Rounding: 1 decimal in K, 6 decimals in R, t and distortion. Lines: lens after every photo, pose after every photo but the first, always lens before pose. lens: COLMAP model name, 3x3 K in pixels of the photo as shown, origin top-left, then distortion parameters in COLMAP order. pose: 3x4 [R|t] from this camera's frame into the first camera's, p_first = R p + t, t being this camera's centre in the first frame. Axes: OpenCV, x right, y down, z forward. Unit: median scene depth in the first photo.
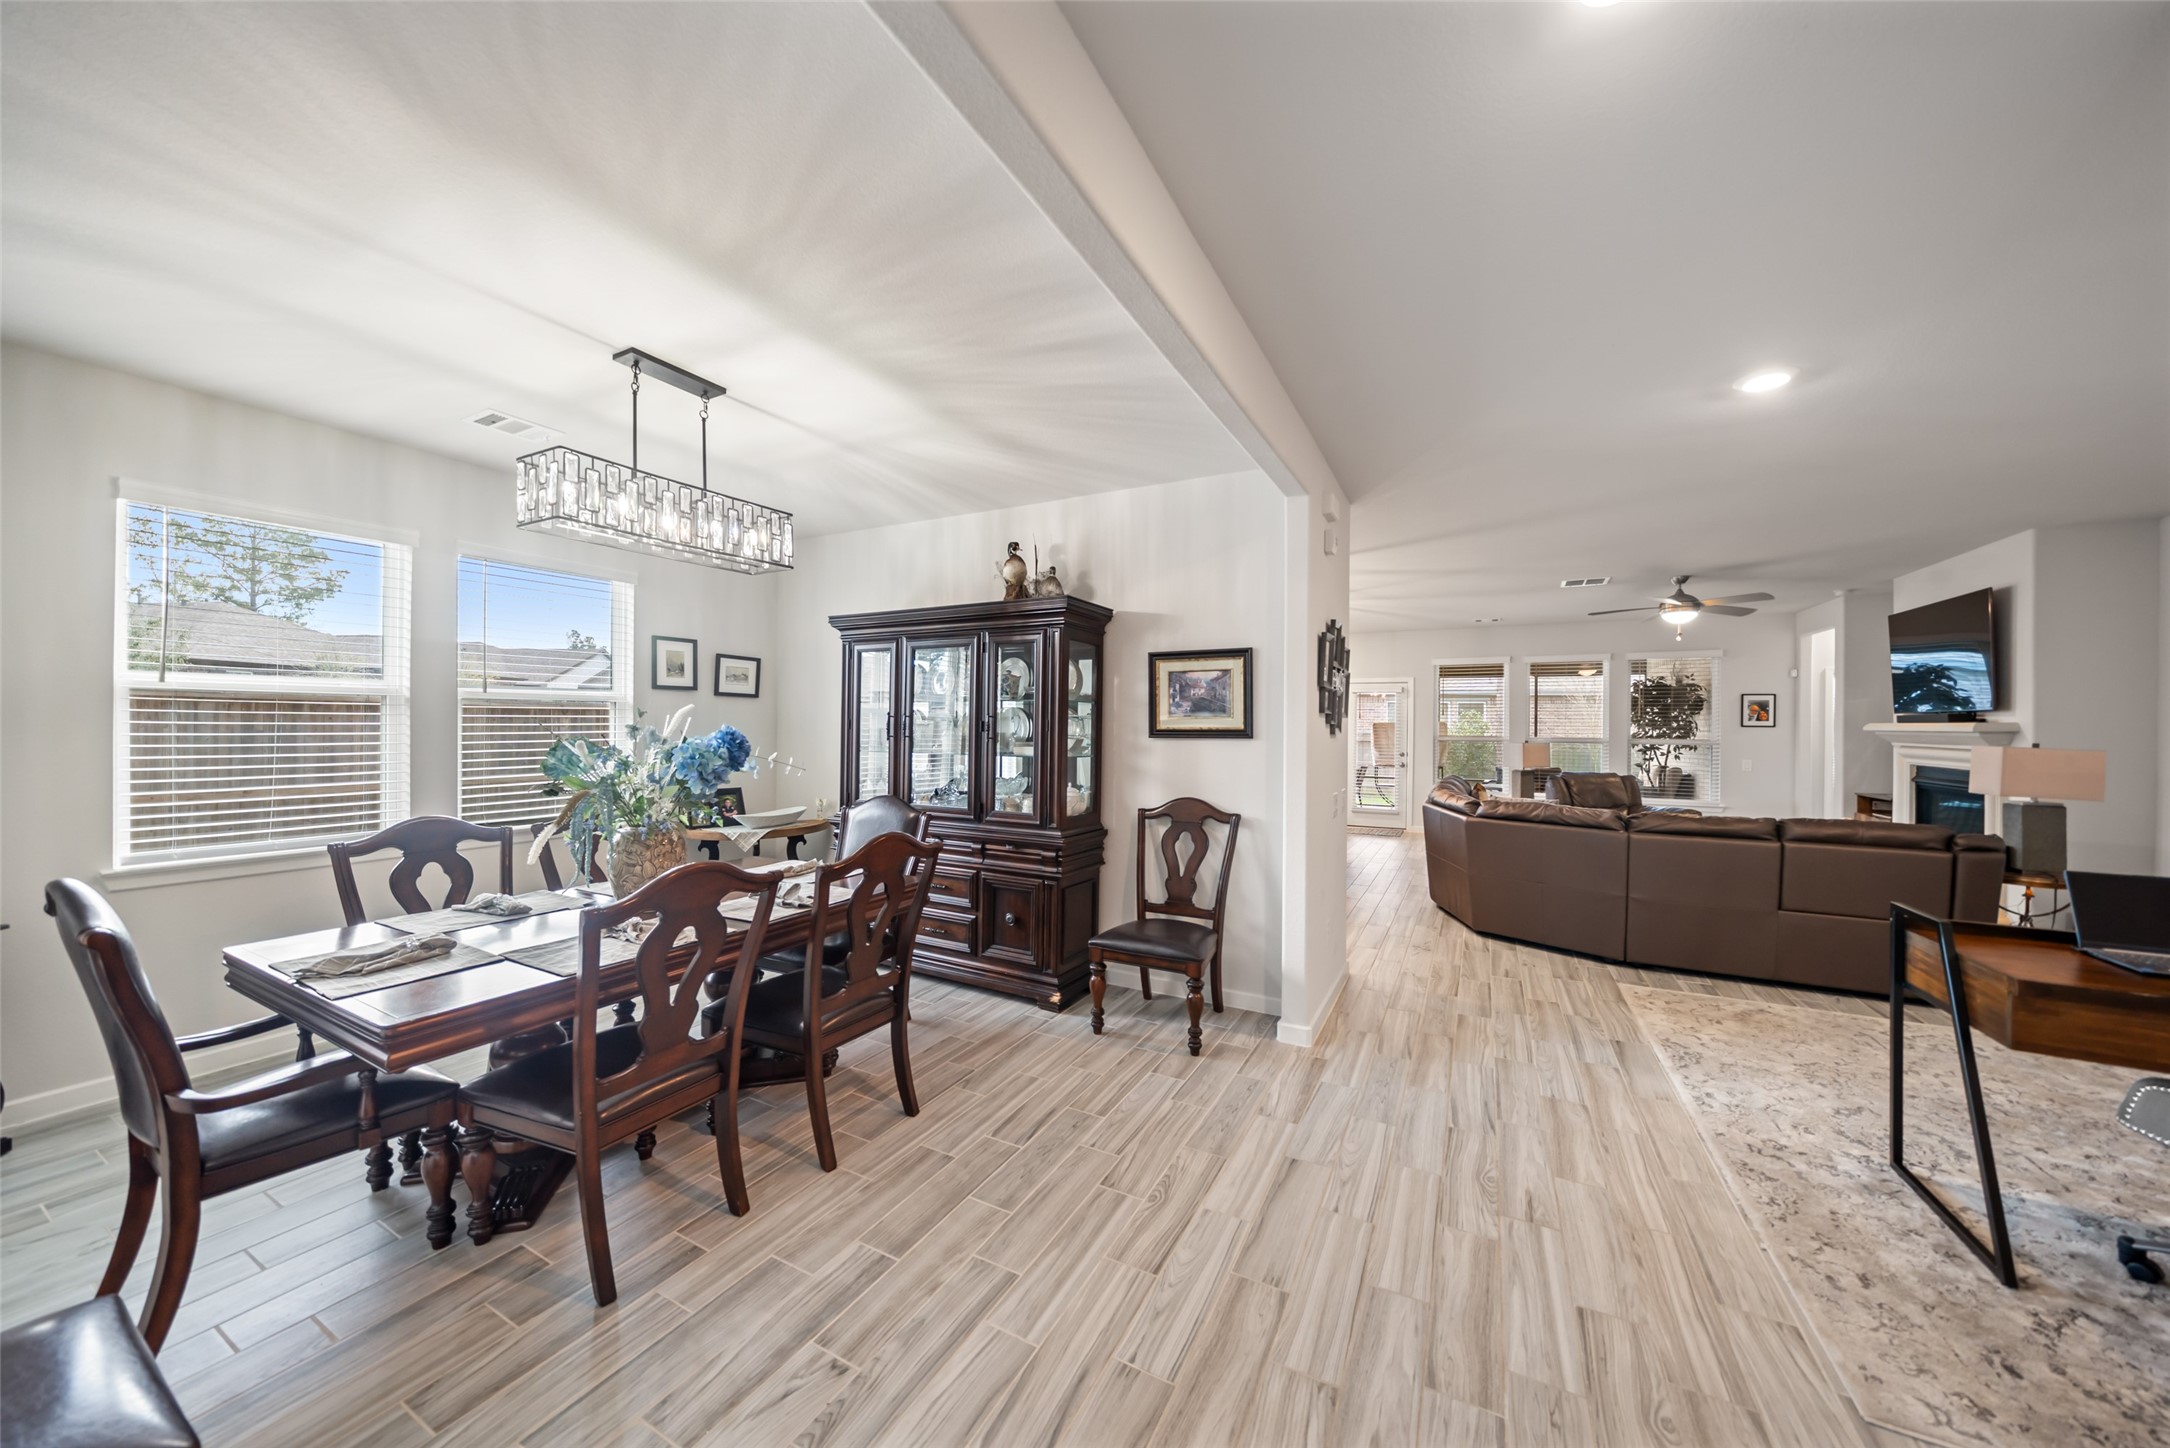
lens RADIAL K [[743.3, 0, 1085.0], [0, 743.3, 724.0], [0, 0, 1]] dist [-0.000571, -0.000040]
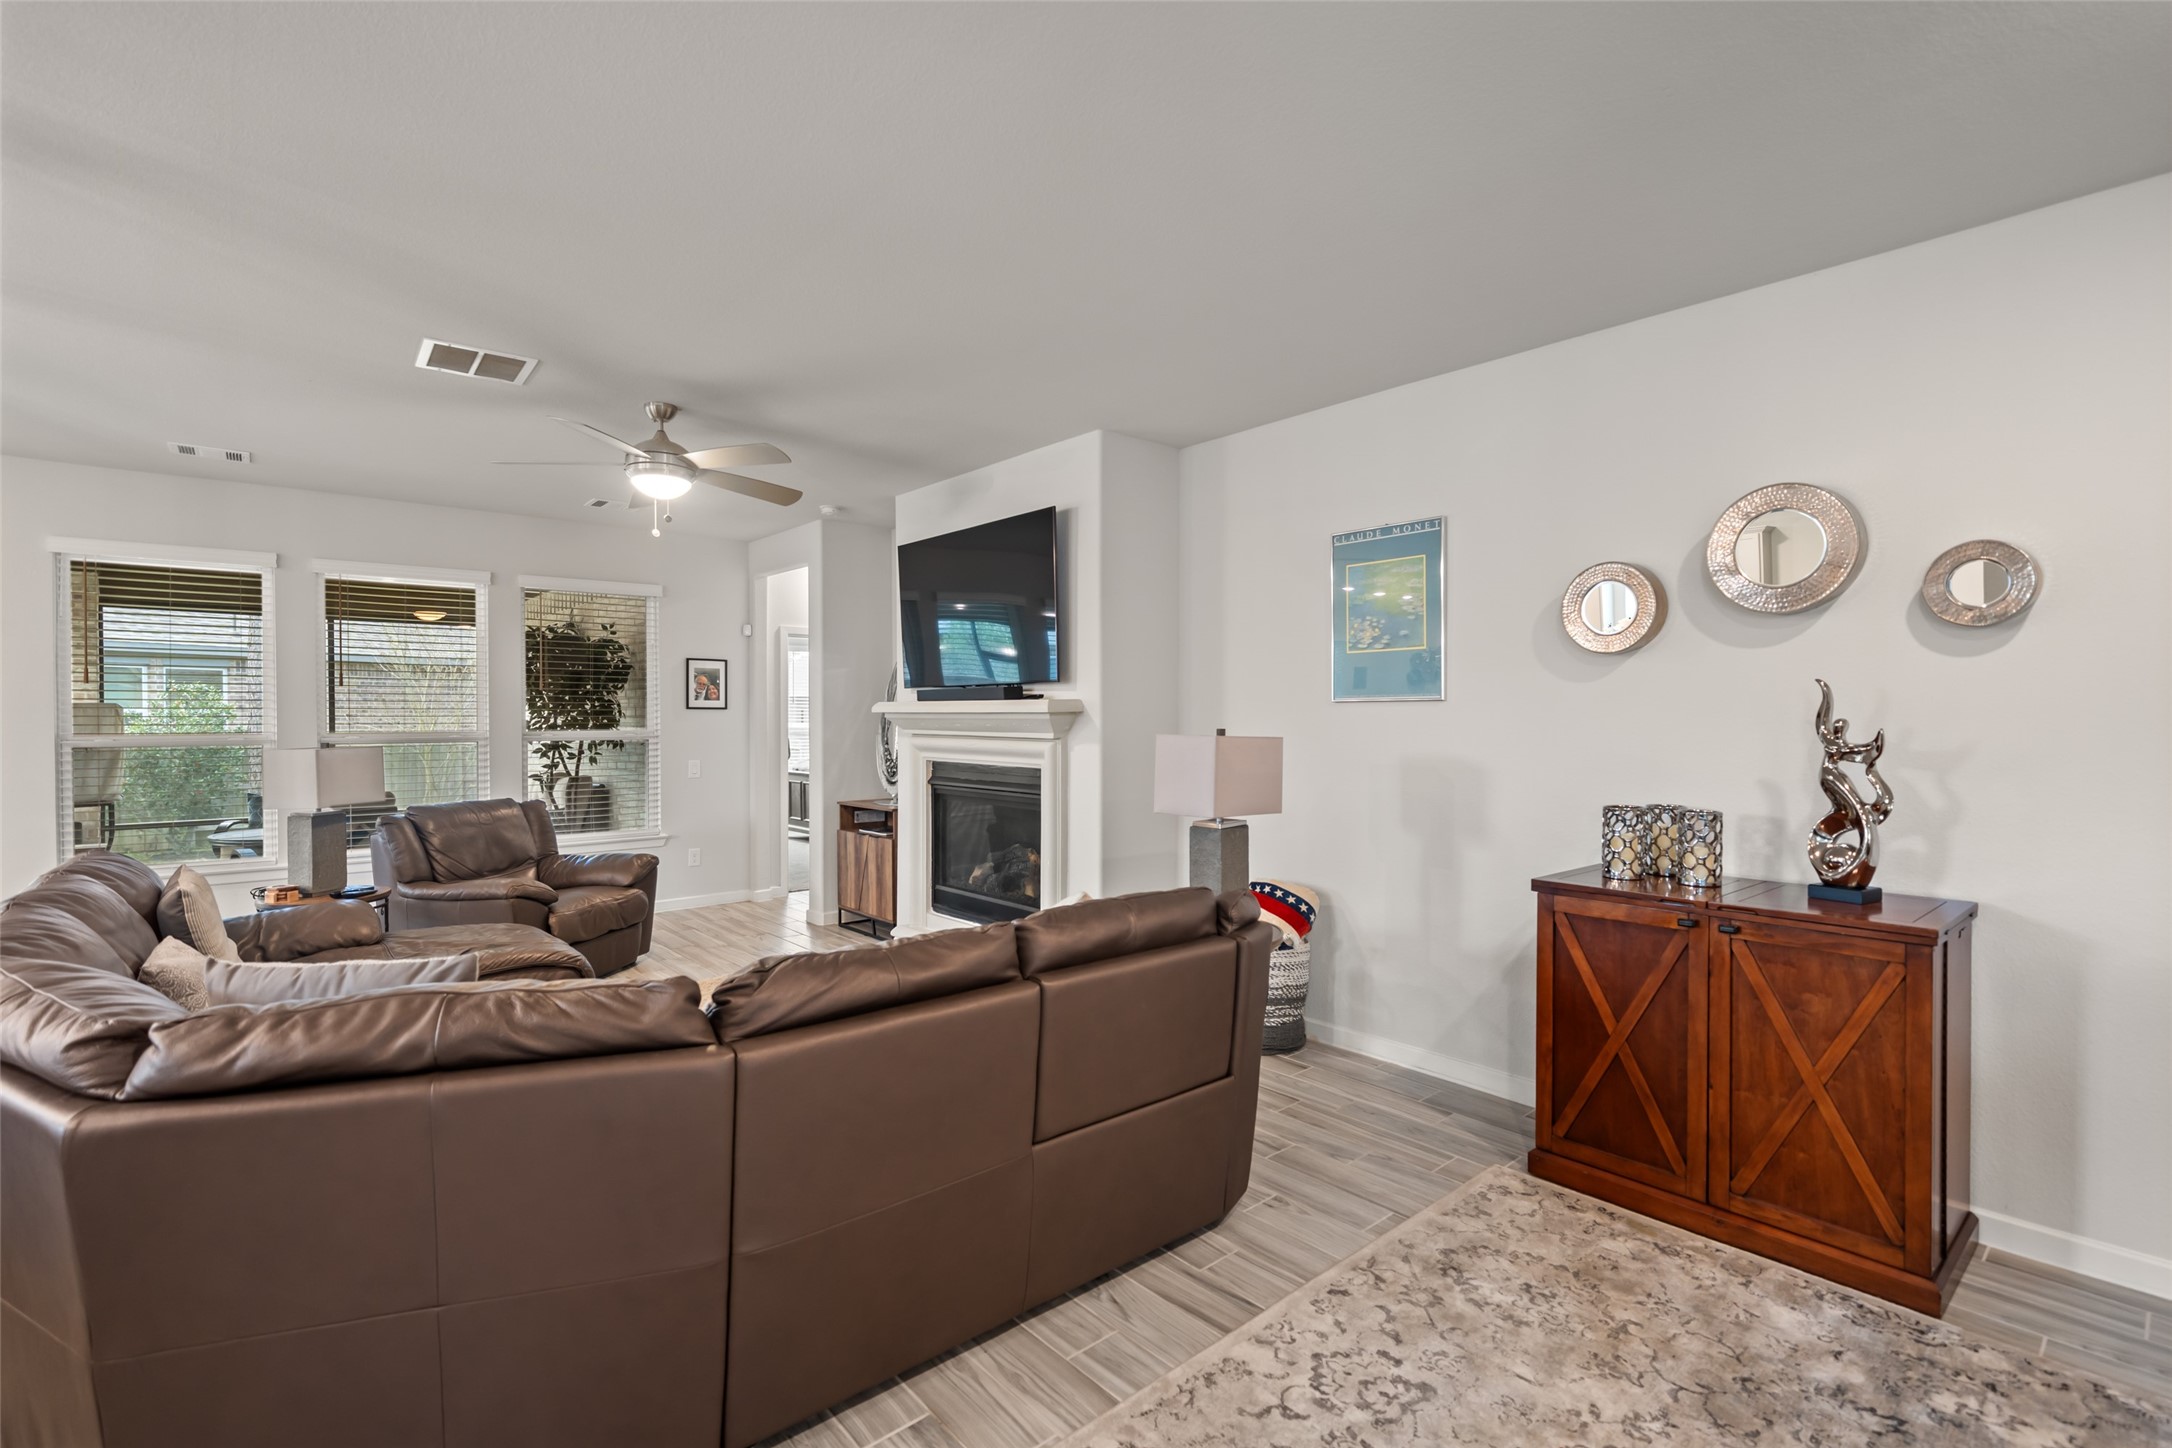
lens RADIAL K [[998.4, 0, 1086.0], [0, 998.4, 724.0], [0, 0, 1]] dist [0.015467, -0.000370]
pose [[0.366026, -0.016900, 0.930451, 0.210634], [0.003920, 0.999854, 0.016619, 0.003740], [-0.930596, -0.002435, 0.366039, 0.372386]]
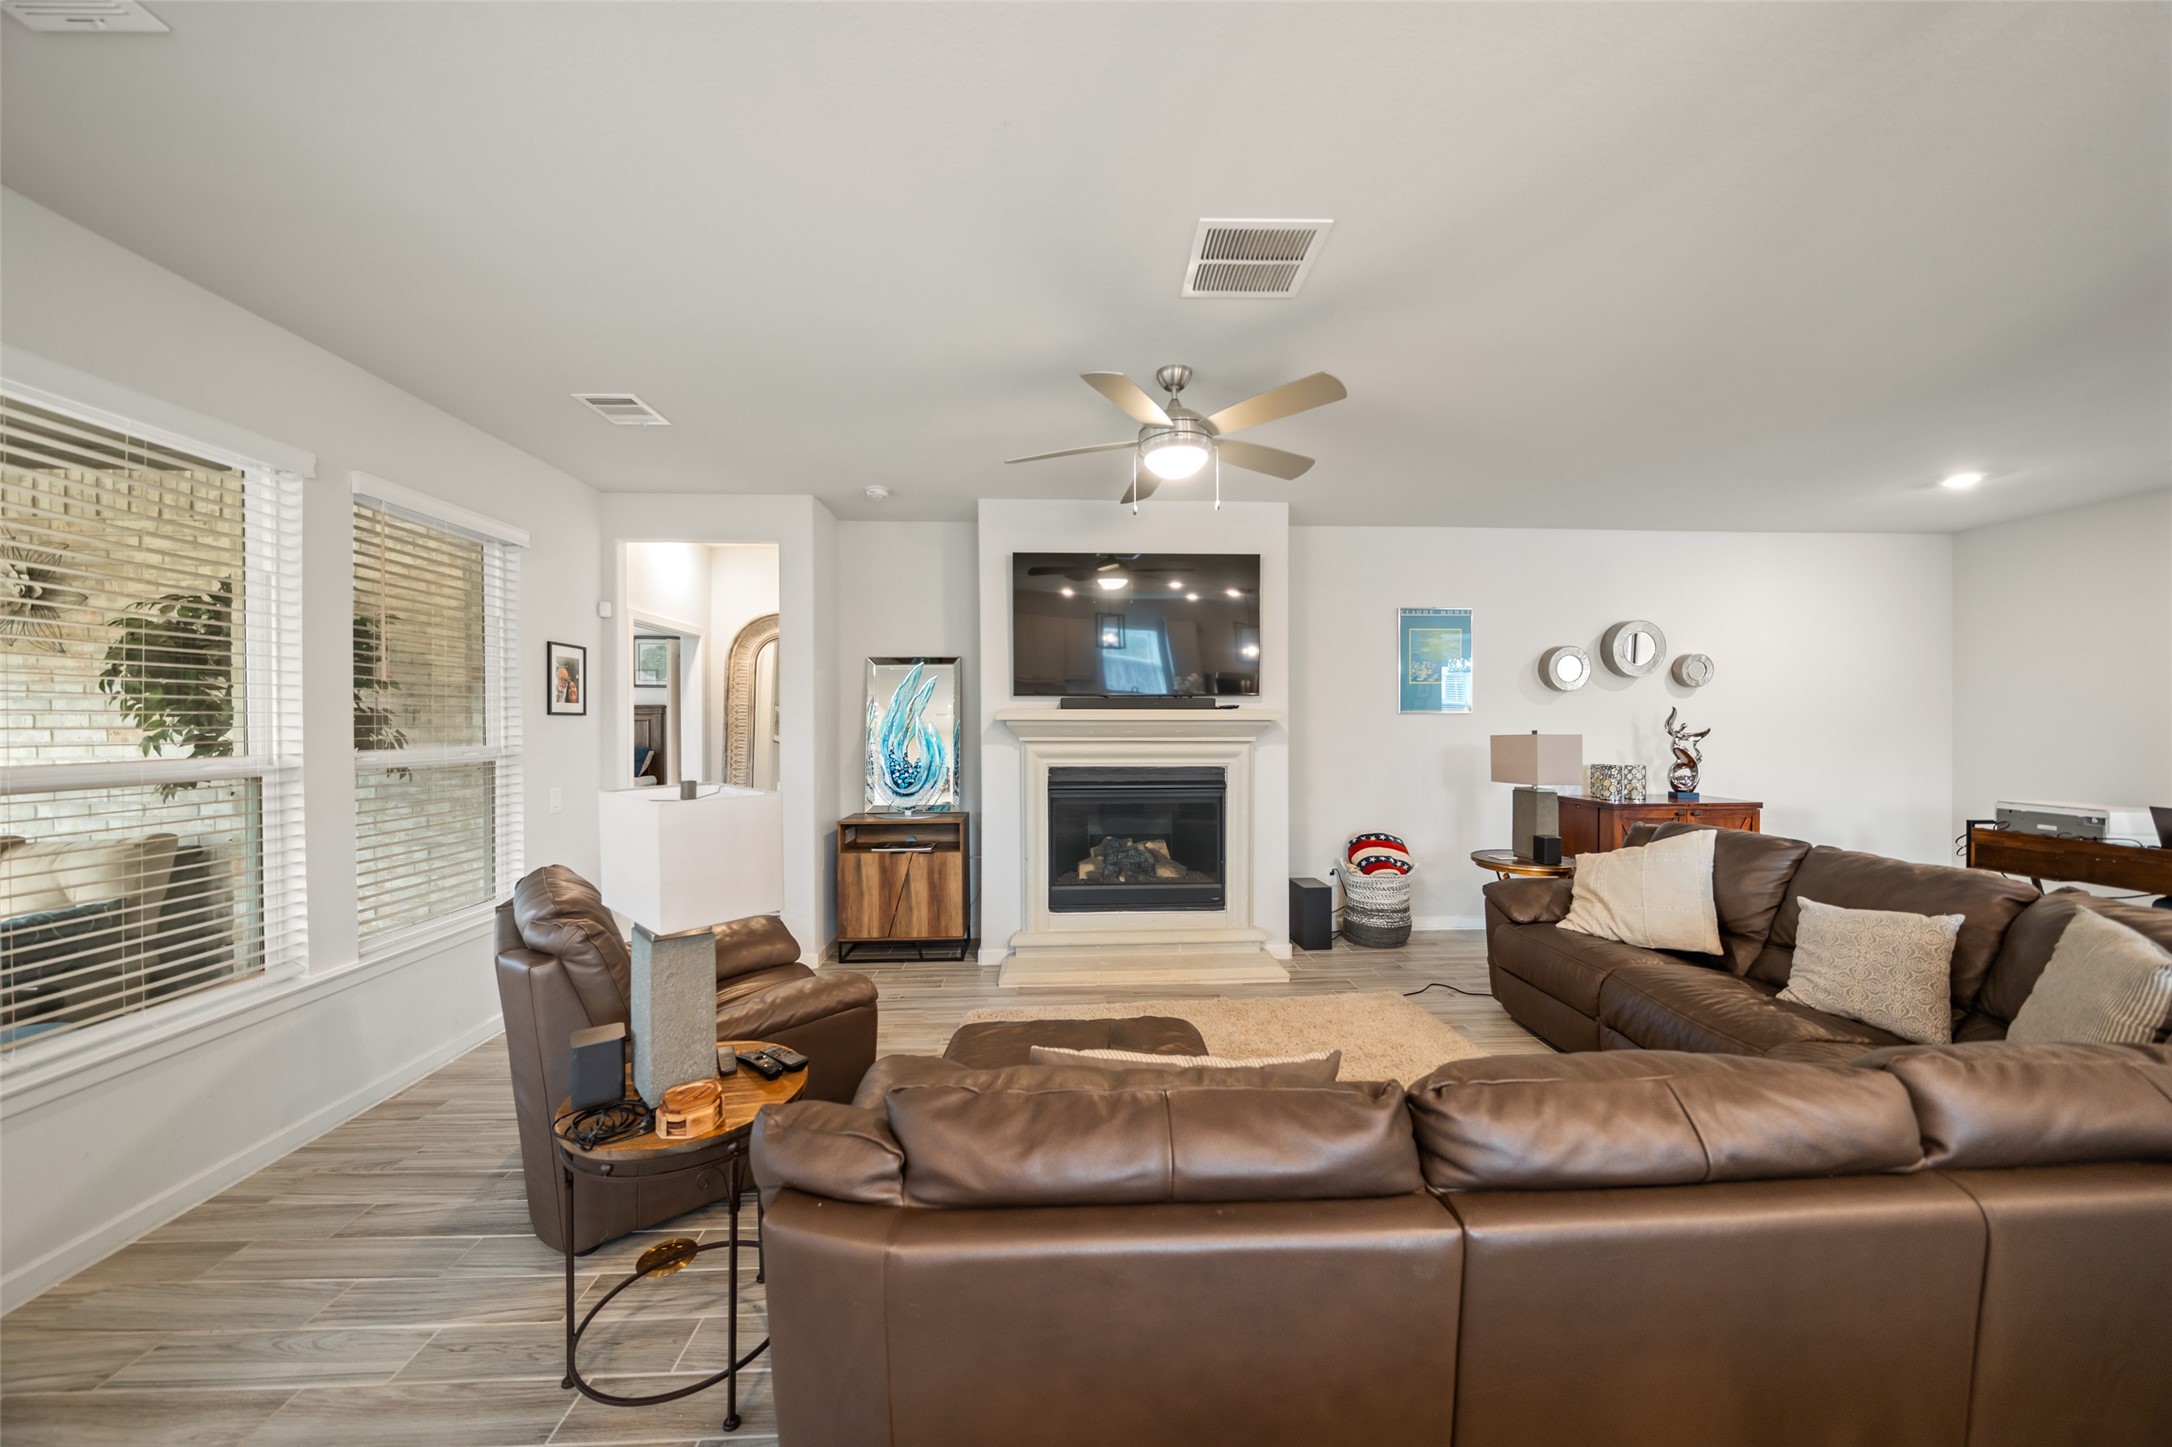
lens RADIAL K [[743.9, 0, 1086.0], [0, 743.9, 723.5], [0, 0, 1]] dist [-0.000571, -0.000040]
pose [[-0.517751, -0.012761, 0.855436, 0.345055], [-0.002511, 0.999907, 0.013396, 0.002023], [-0.855528, 0.004788, -0.517735, 0.980170]]
